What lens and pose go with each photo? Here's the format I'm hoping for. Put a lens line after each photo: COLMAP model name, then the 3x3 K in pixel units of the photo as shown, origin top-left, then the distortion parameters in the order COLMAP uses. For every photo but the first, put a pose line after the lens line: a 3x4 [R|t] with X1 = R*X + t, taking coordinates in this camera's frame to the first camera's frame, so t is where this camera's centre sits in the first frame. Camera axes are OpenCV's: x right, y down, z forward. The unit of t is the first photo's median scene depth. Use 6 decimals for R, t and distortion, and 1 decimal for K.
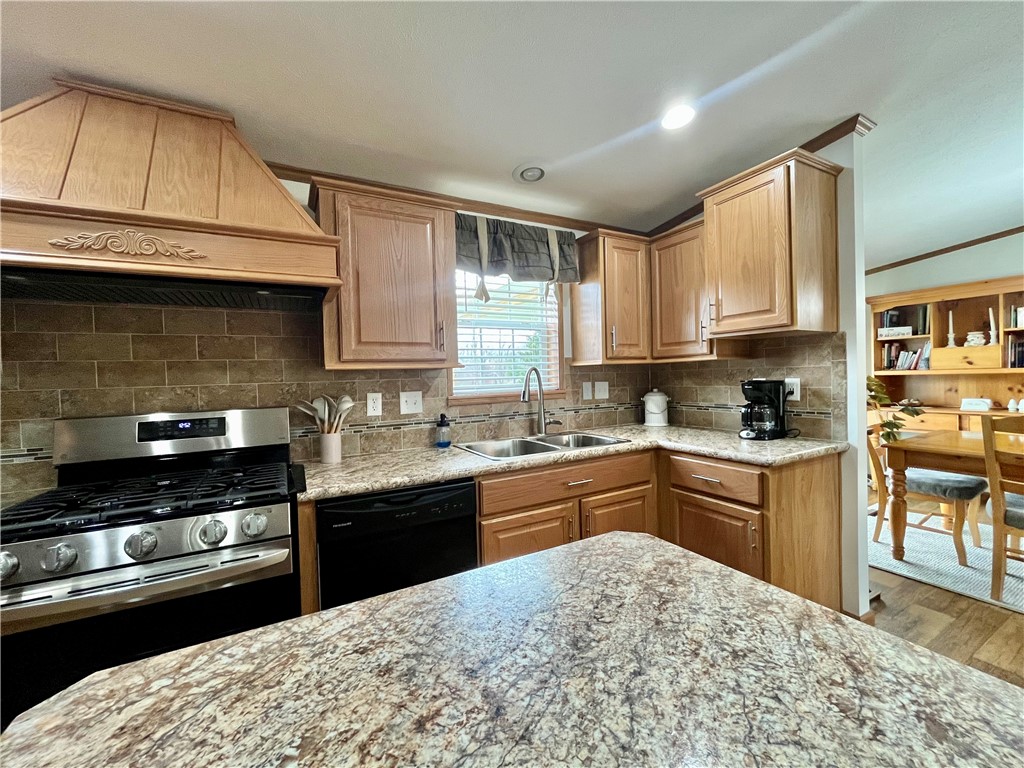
lens RADIAL K [[415.9, 0, 510.8], [0, 415.9, 381.2], [0, 0, 1]] dist [-0.003193, 0.000325]
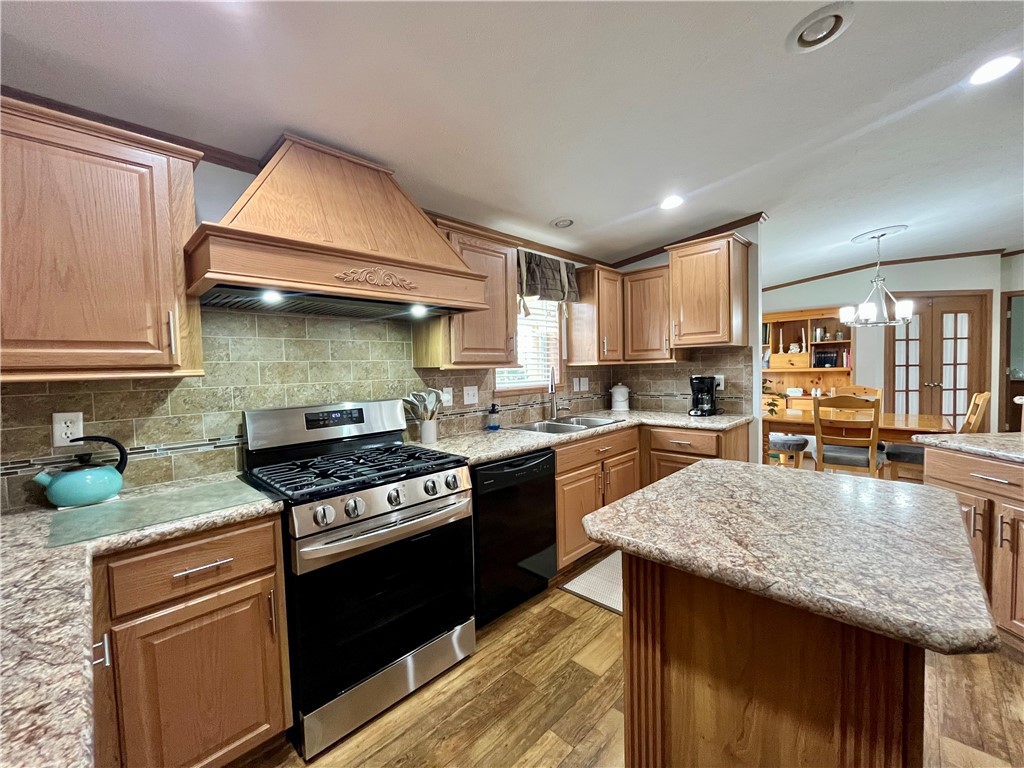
lens RADIAL K [[415.9, 0, 511.2], [0, 415.9, 381.4], [0, 0, 1]] dist [-0.003193, 0.000325]
pose [[0.956882, -0.005164, 0.290430, -0.494212], [0.001503, 0.999917, 0.012826, -0.005674], [-0.290472, -0.011836, 0.956810, -0.233787]]
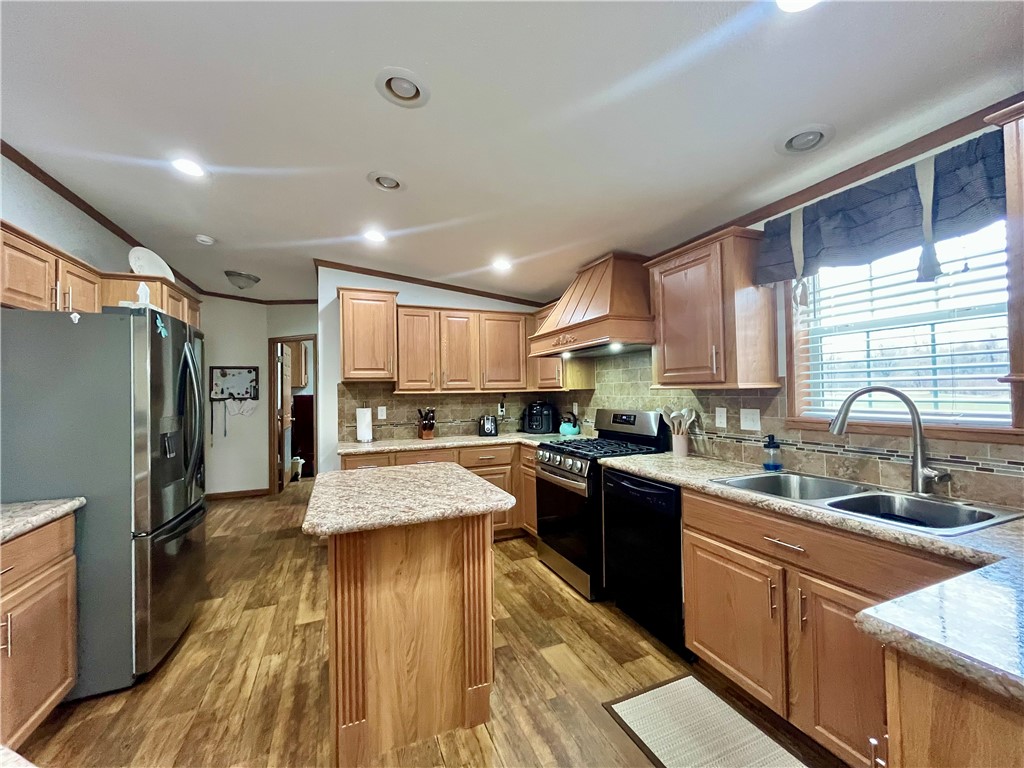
lens RADIAL K [[415.9, 0, 509.6], [0, 415.9, 383.2], [0, 0, 1]] dist [-0.003193, 0.000325]
pose [[-0.107764, 0.010465, -0.994121, 0.870142], [0.005178, 0.999937, 0.009964, -0.053986], [0.994163, -0.004074, -0.107811, 0.523217]]
